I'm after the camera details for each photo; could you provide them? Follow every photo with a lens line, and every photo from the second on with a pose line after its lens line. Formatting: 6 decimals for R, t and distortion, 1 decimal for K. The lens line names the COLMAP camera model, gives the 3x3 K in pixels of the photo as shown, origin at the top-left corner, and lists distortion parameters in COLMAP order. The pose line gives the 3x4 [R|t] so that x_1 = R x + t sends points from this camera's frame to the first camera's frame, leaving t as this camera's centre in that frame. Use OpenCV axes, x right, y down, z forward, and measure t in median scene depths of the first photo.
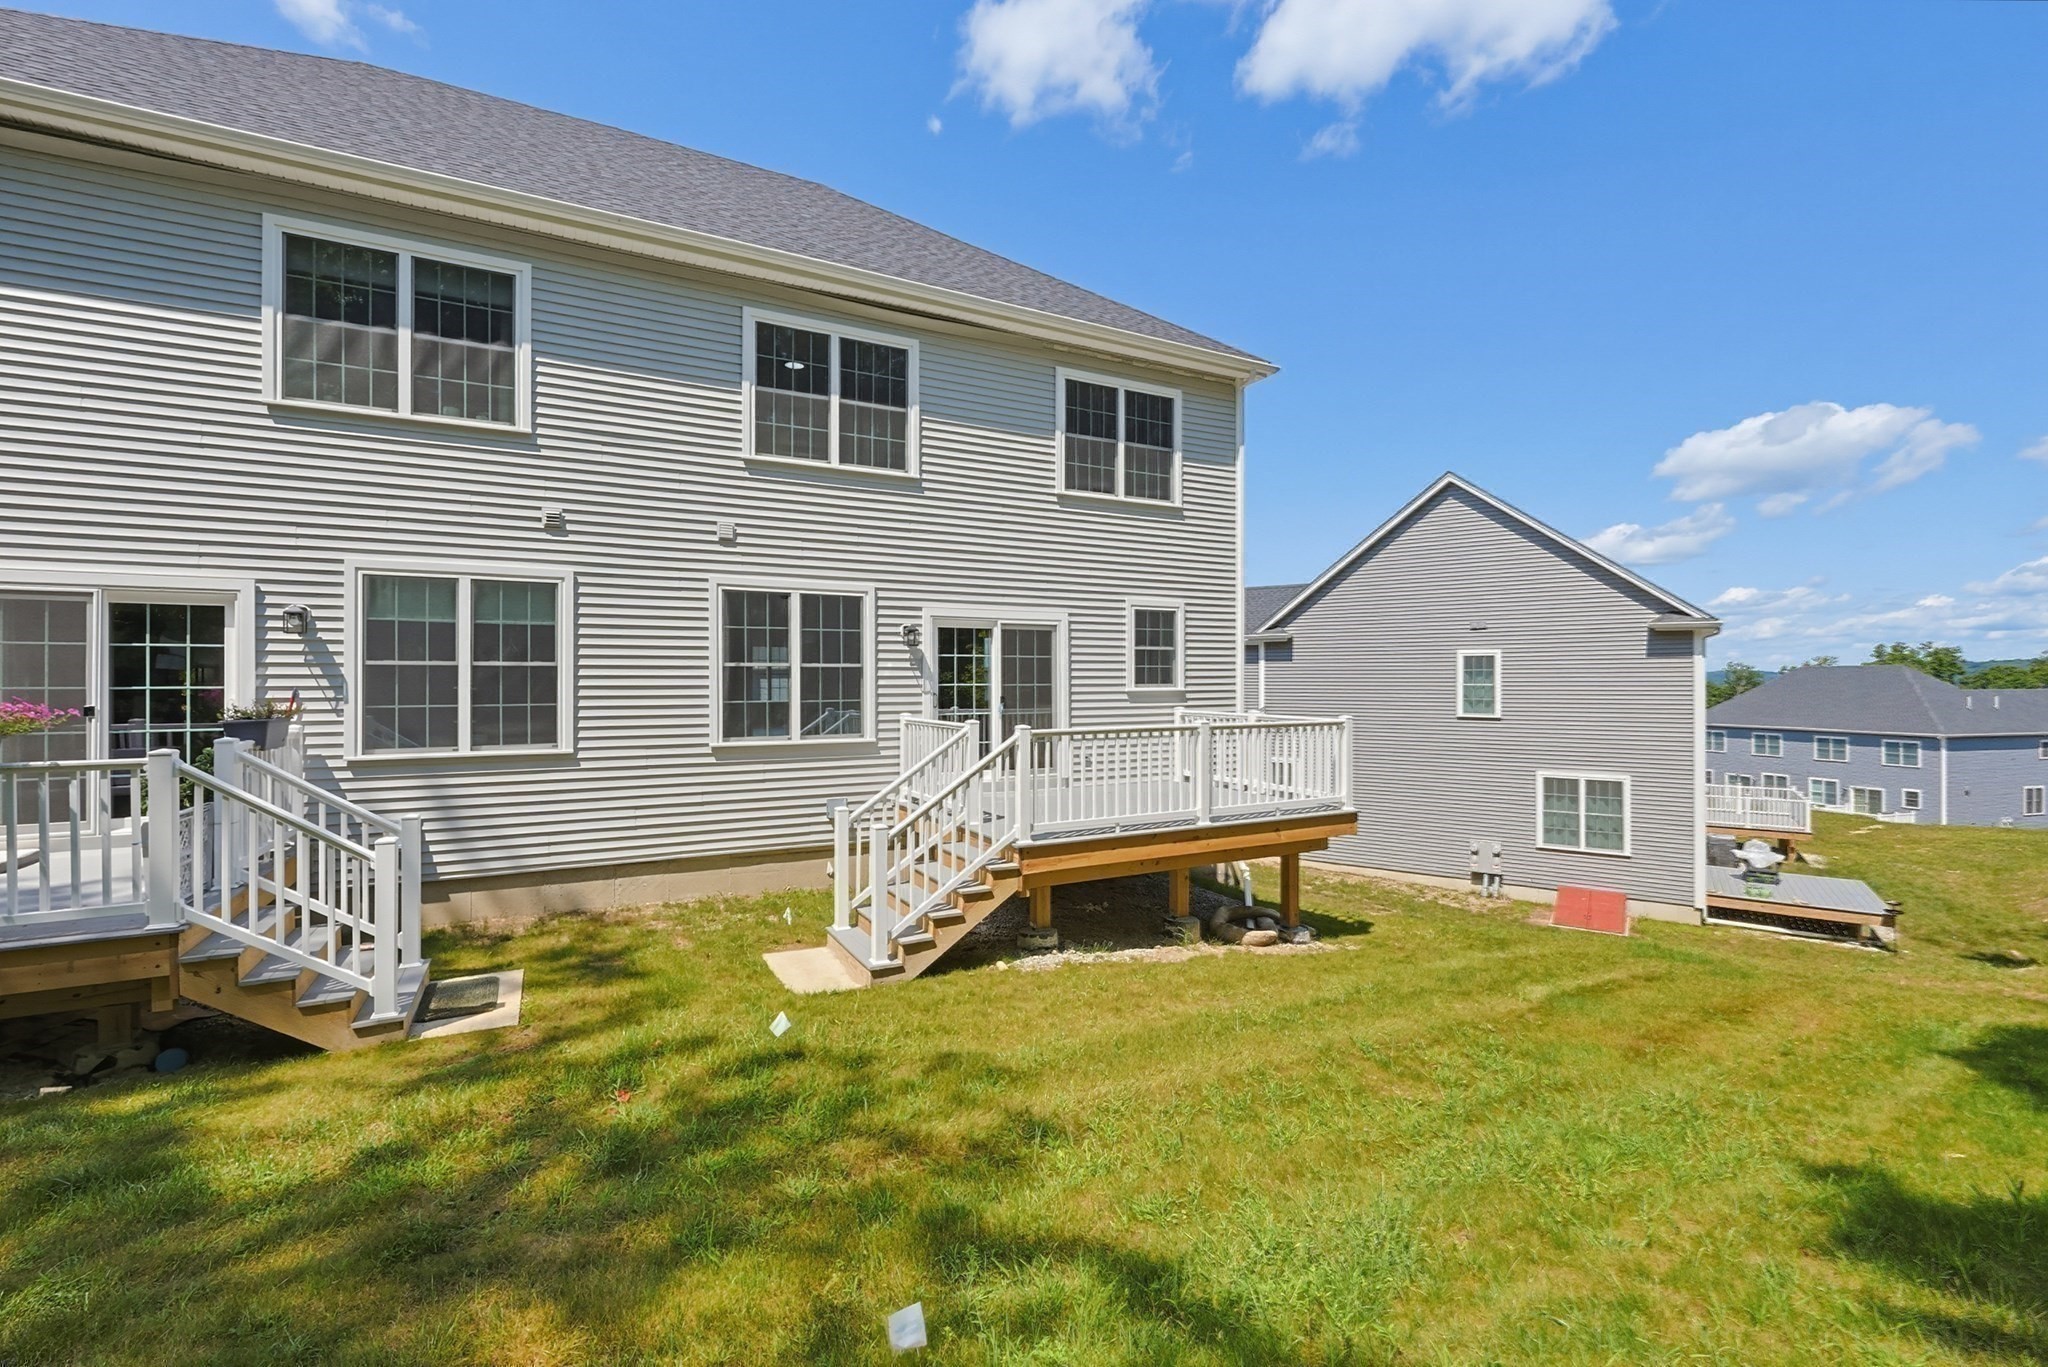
lens RADIAL K [[887.9, 0, 1010.1], [0, 887.9, 686.4], [0, 0, 1]] dist [-0.000307, -0.000582]
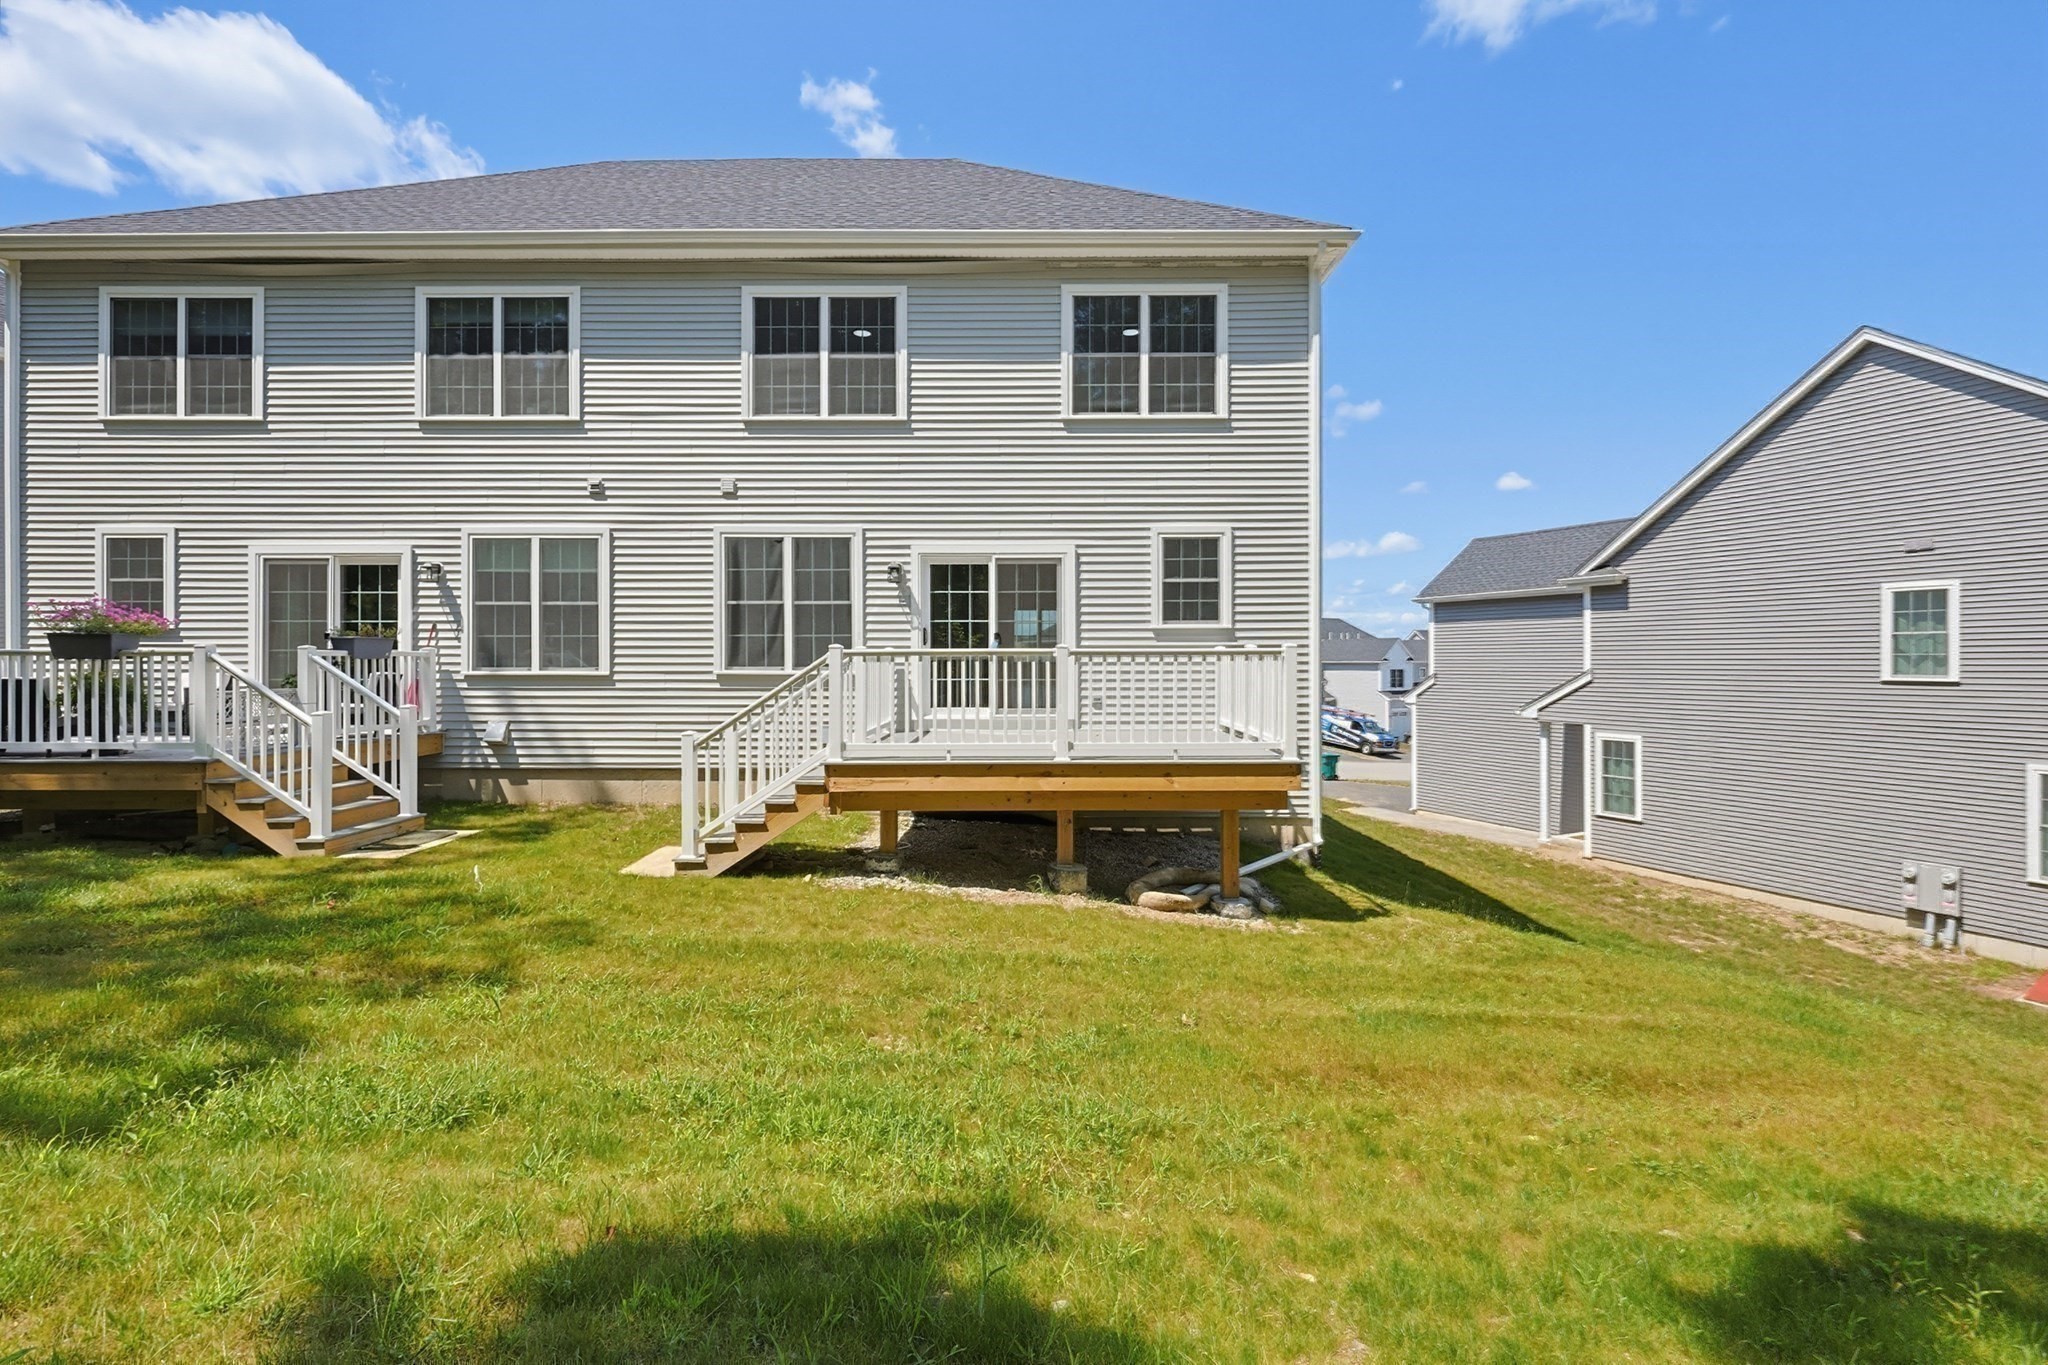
lens RADIAL K [[887.9, 0, 1016.6], [0, 887.9, 669.4], [0, 0, 1]] dist [-0.000307, -0.000582]
pose [[0.878327, 0.008543, -0.477983, 0.536966], [-0.004114, 0.999938, 0.010312, 0.046616], [0.478042, -0.007091, 0.878308, 0.163692]]
